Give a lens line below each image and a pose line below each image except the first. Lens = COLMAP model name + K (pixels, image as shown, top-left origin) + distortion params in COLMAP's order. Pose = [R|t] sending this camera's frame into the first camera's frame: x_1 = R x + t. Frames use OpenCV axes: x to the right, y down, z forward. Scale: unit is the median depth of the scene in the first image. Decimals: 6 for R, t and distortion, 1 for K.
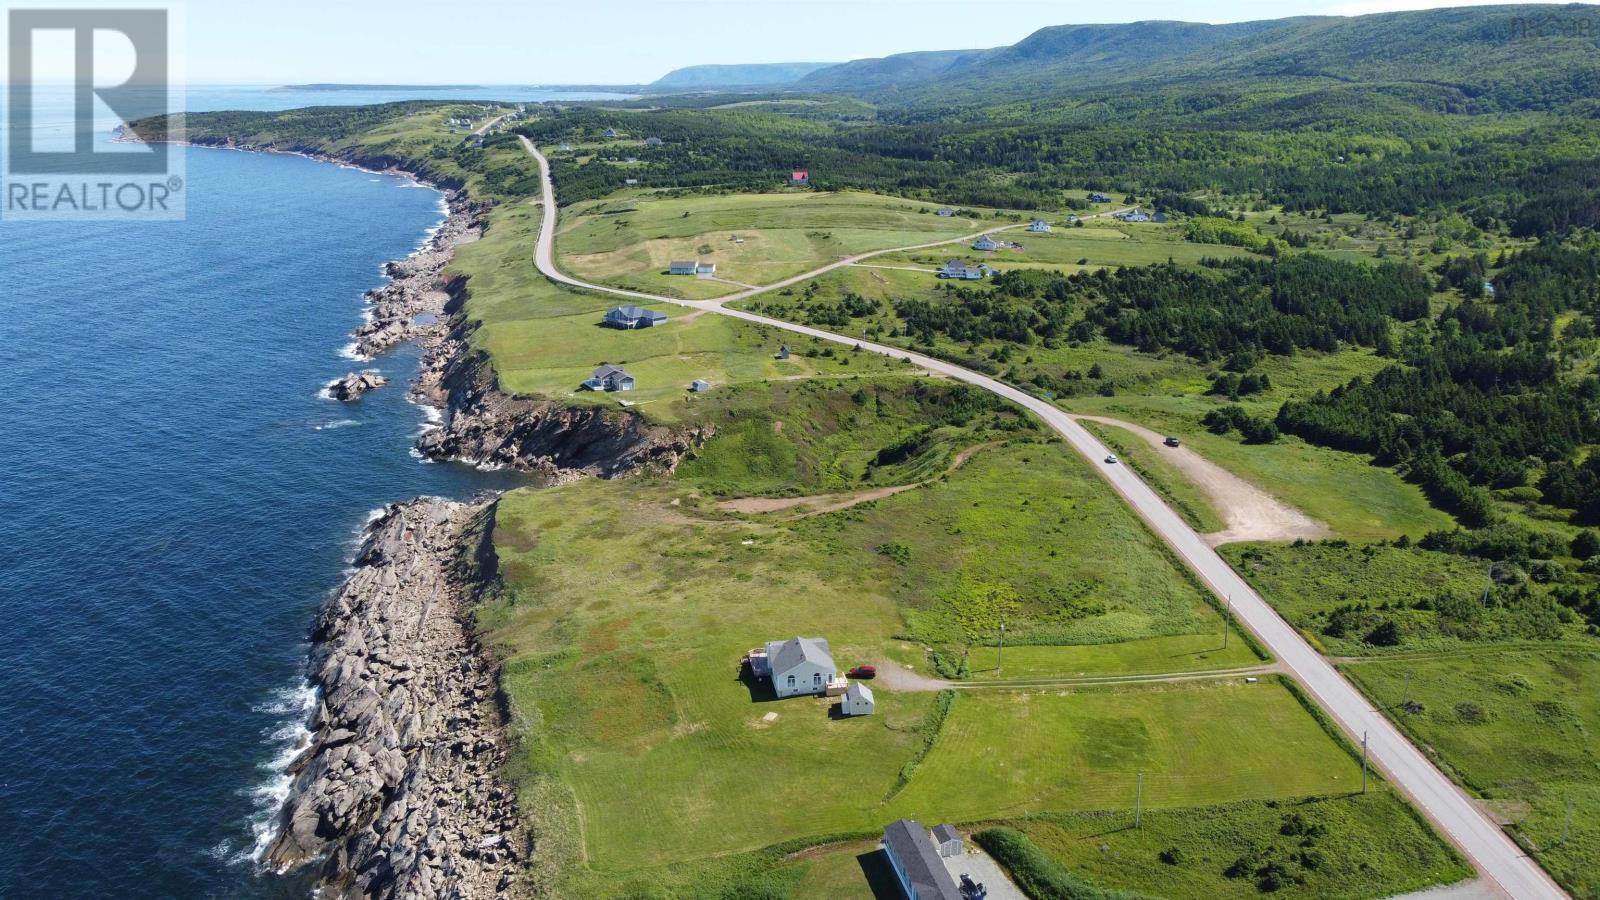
lens RADIAL K [[1217.6, 0, 797.2], [0, 1217.6, 450.3], [0, 0, 1]] dist [-0.000894, -0.004443]
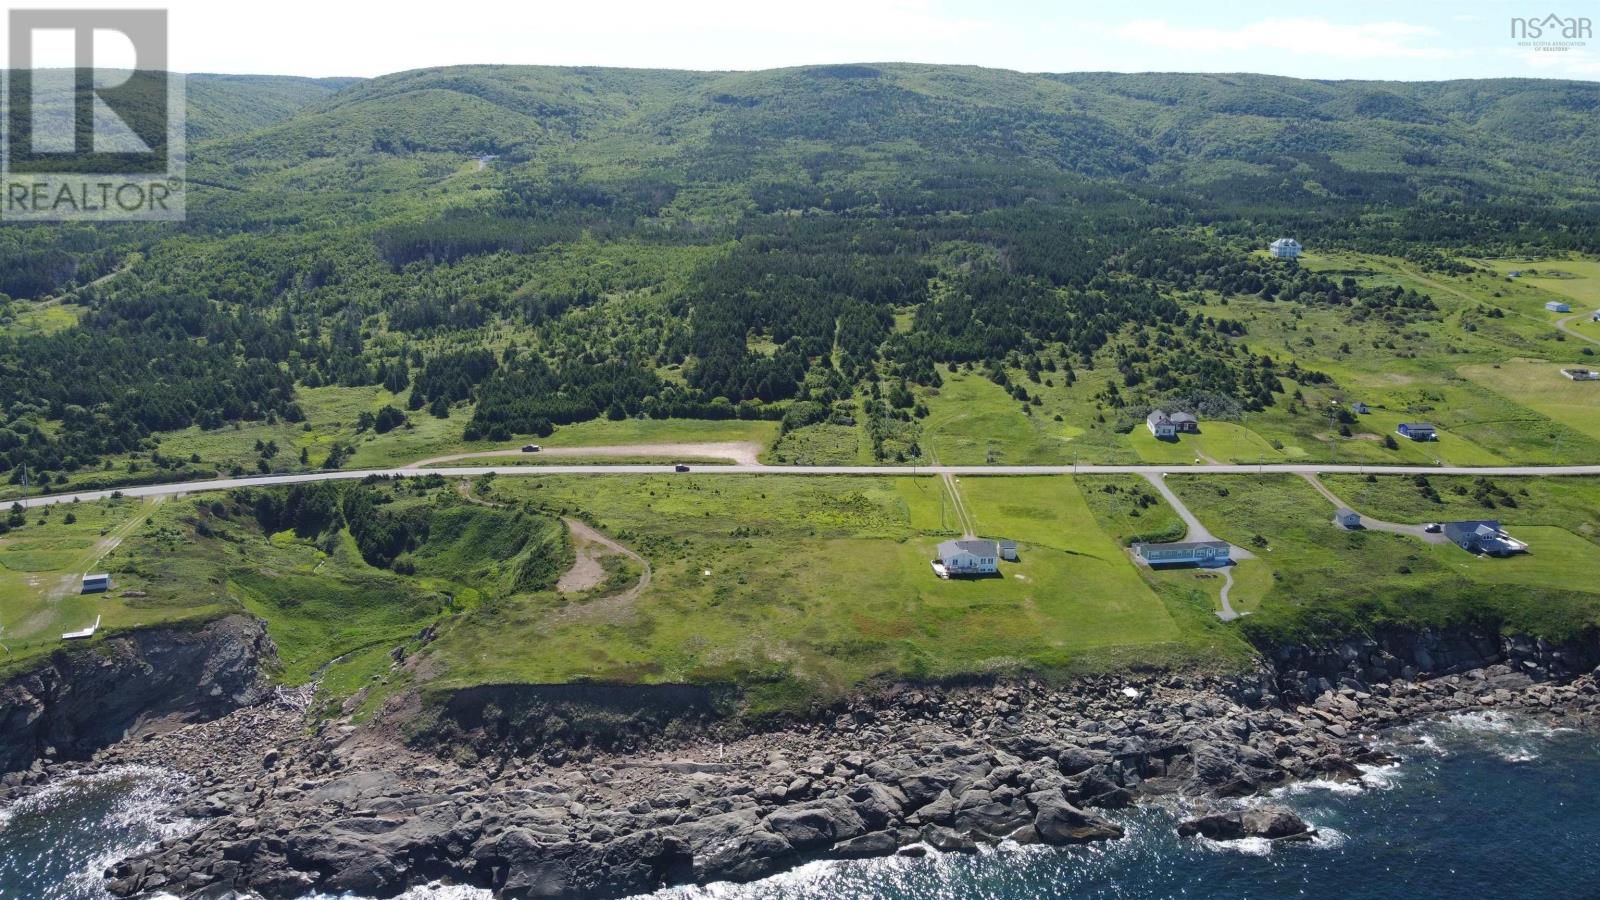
lens RADIAL K [[1217.6, 0, 798.4], [0, 1217.6, 446.6], [0, 0, 1]] dist [-0.000894, -0.004443]
pose [[0.079119, -0.240005, 0.967542, -0.769624], [0.287489, 0.934840, 0.208384, -0.169215], [-0.954510, 0.261671, 0.142963, 0.534564]]
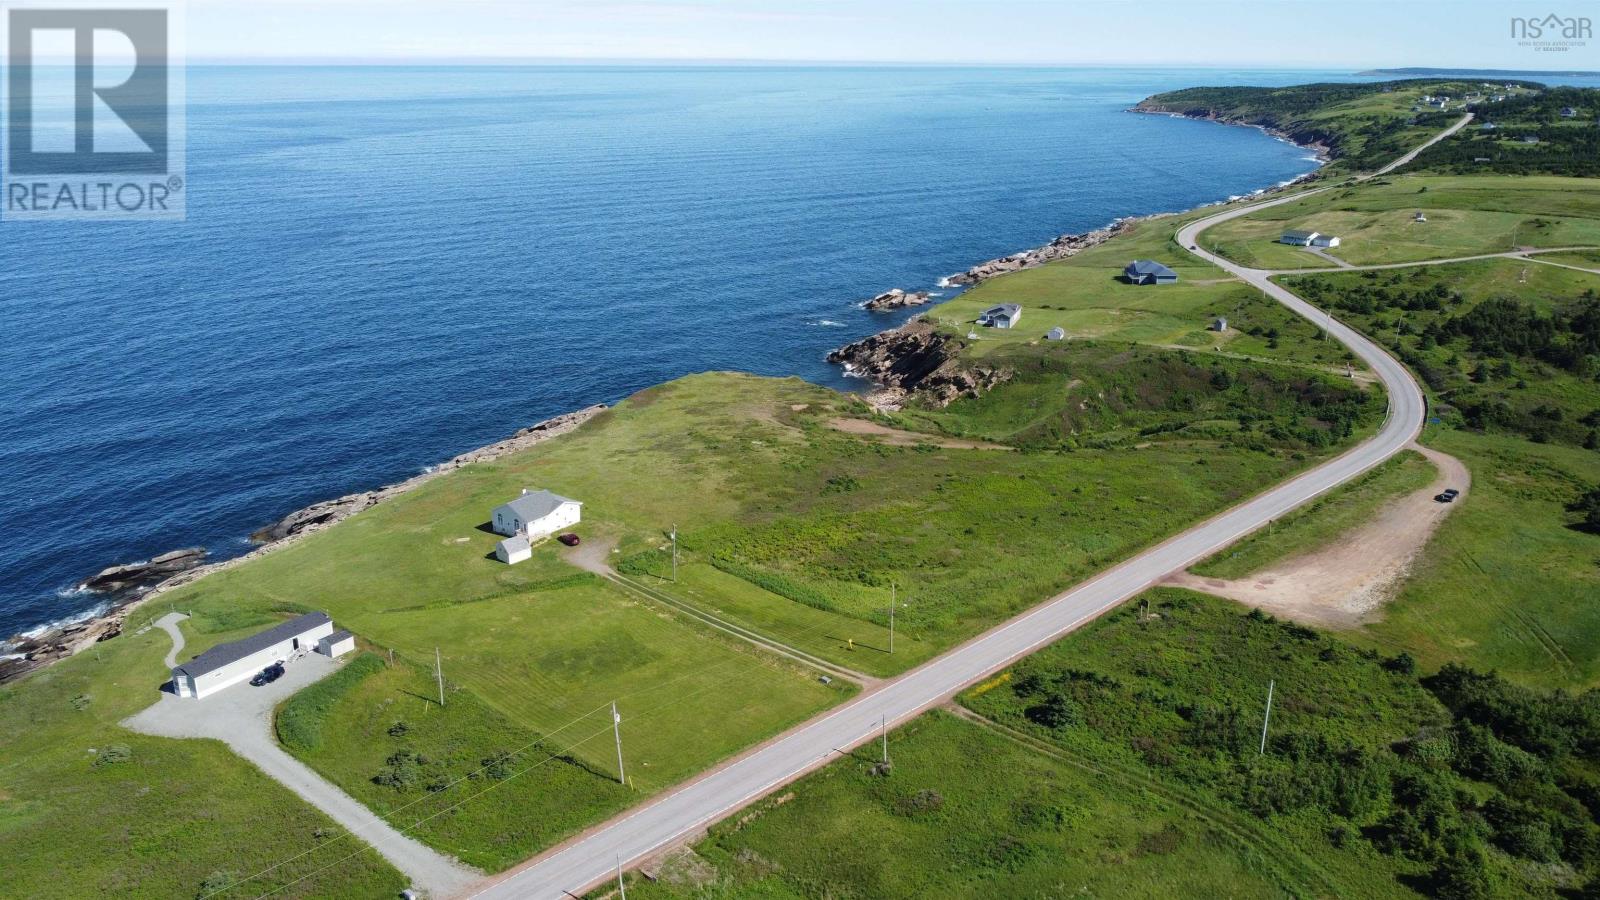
lens RADIAL K [[1217.6, 0, 804.3], [0, 1217.6, 451.7], [0, 0, 1]] dist [-0.000894, -0.004443]
pose [[0.680604, 0.226136, -0.696879, 0.498241], [-0.217987, 0.970600, 0.102062, -0.020505], [0.699471, 0.082447, 0.709890, 0.227064]]
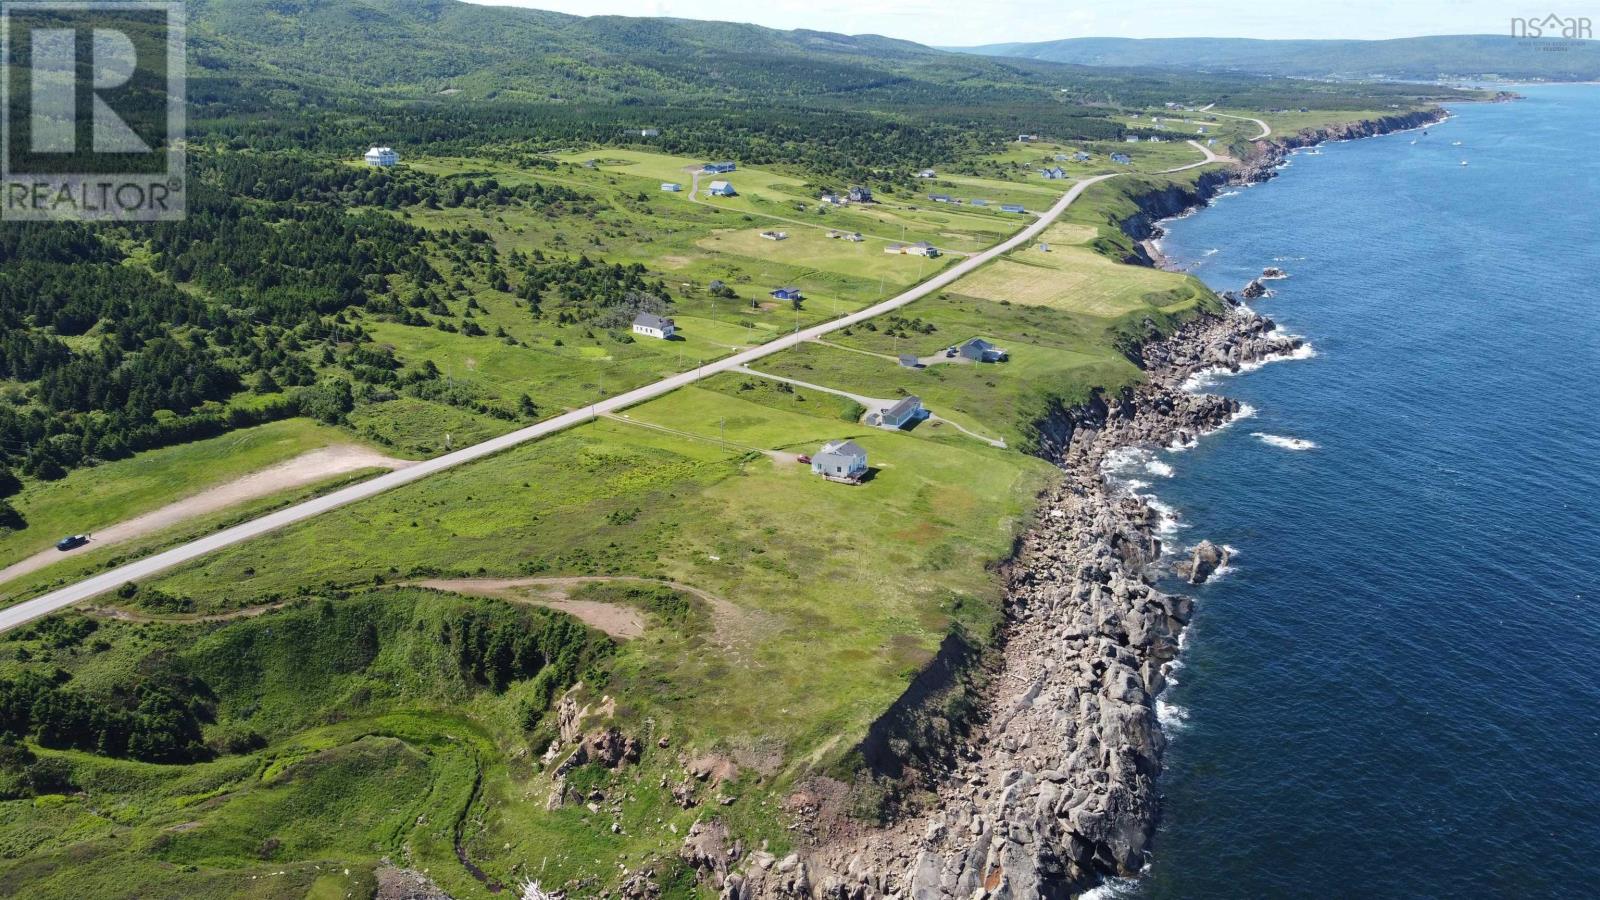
lens RADIAL K [[1217.6, 0, 793.4], [0, 1217.6, 453.2], [0, 0, 1]] dist [-0.000894, -0.004443]
pose [[-0.798793, -0.191414, 0.570342, -0.450869], [0.173279, 0.834654, 0.522807, -0.350743], [-0.576111, 0.516442, -0.633548, 1.109356]]
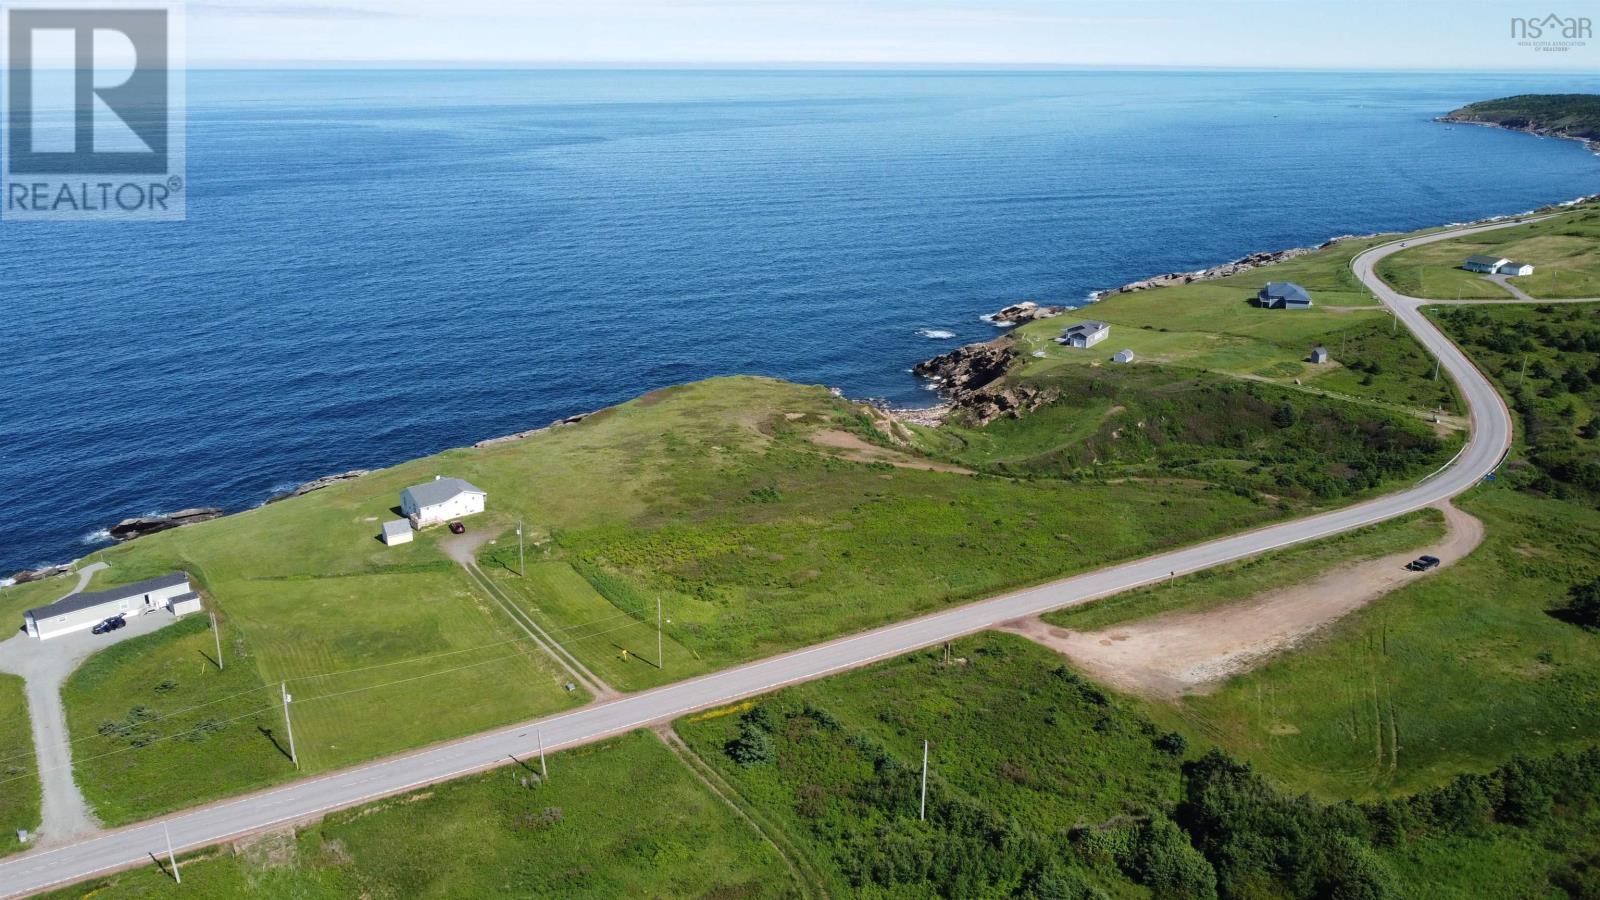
lens RADIAL K [[1217.6, 0, 805.8], [0, 1217.6, 447.3], [0, 0, 1]] dist [-0.000894, -0.004443]
pose [[0.488806, 0.263027, -0.831796, 0.601453], [-0.258441, 0.954326, 0.149899, -0.068514], [0.833232, 0.141699, 0.534458, 0.378995]]
